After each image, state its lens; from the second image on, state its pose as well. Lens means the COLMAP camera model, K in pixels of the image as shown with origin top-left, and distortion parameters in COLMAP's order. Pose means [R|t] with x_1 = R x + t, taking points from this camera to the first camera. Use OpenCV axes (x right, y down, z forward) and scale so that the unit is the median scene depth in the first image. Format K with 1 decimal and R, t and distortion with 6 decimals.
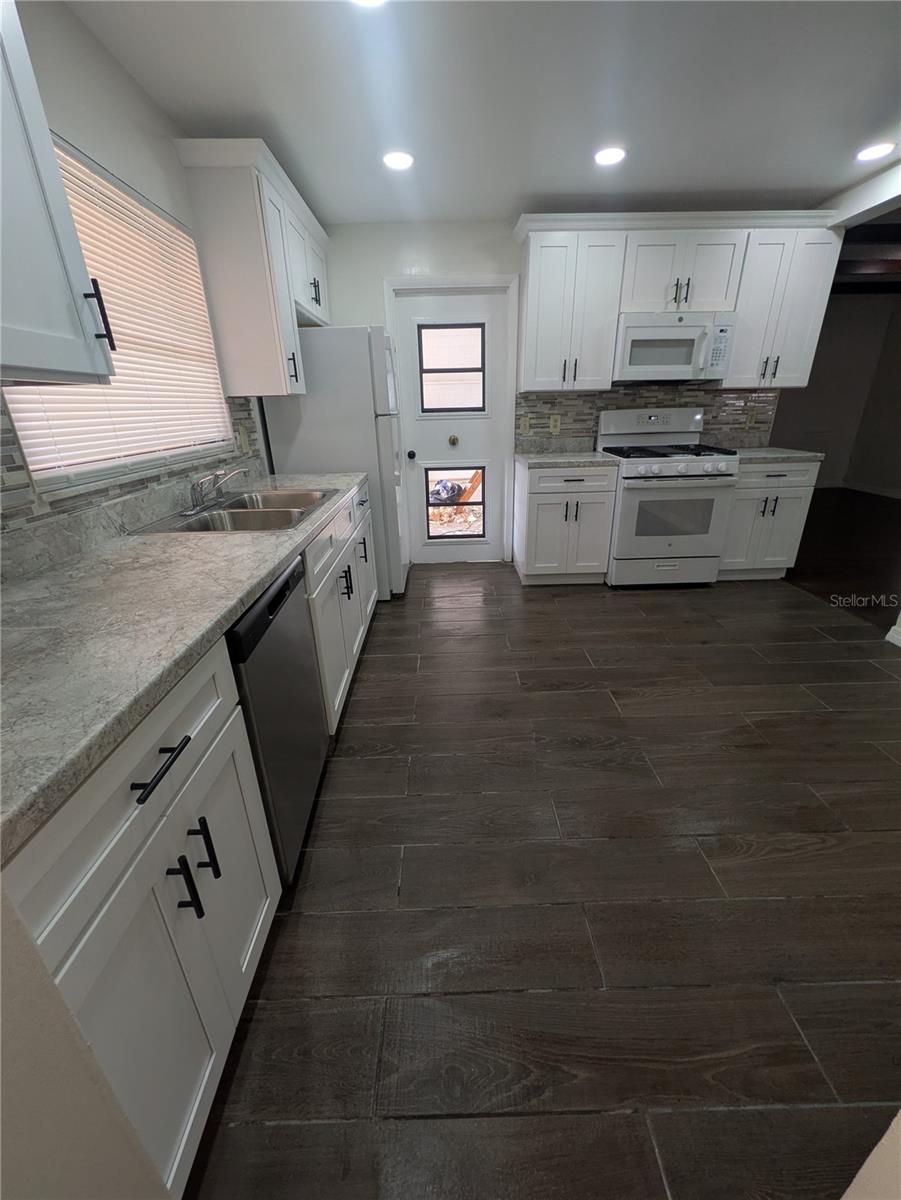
lens RADIAL K [[472.2, 0, 452.9], [0, 472.2, 599.9], [0, 0, 1]] dist [-0.004968, -0.000320]
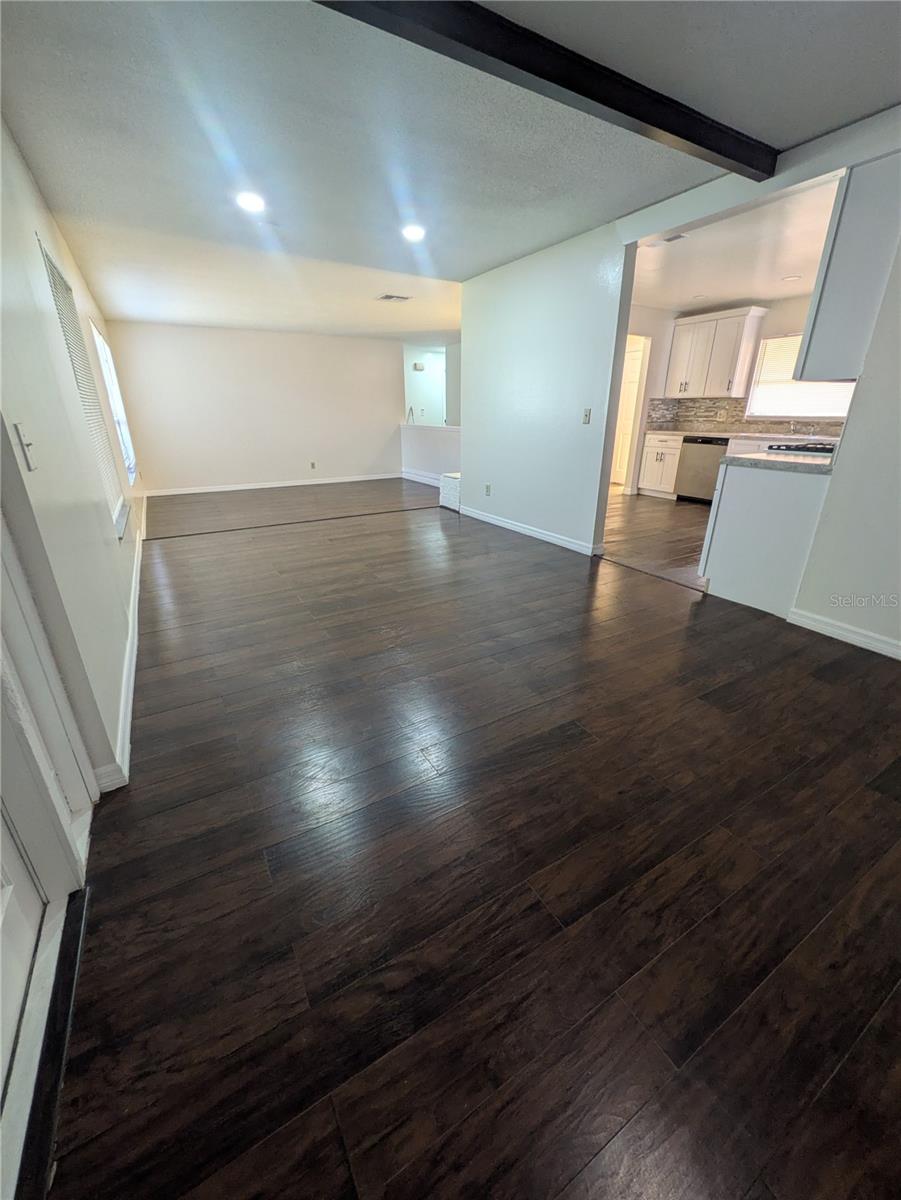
lens RADIAL K [[472.2, 0, 450.6], [0, 472.2, 597.3], [0, 0, 1]] dist [-0.004968, -0.000320]
pose [[-0.875257, 0.196018, -0.442157, 1.713292], [-0.170928, 0.729837, 0.661908, -0.623686], [0.452448, 0.654916, -0.605289, 1.490549]]
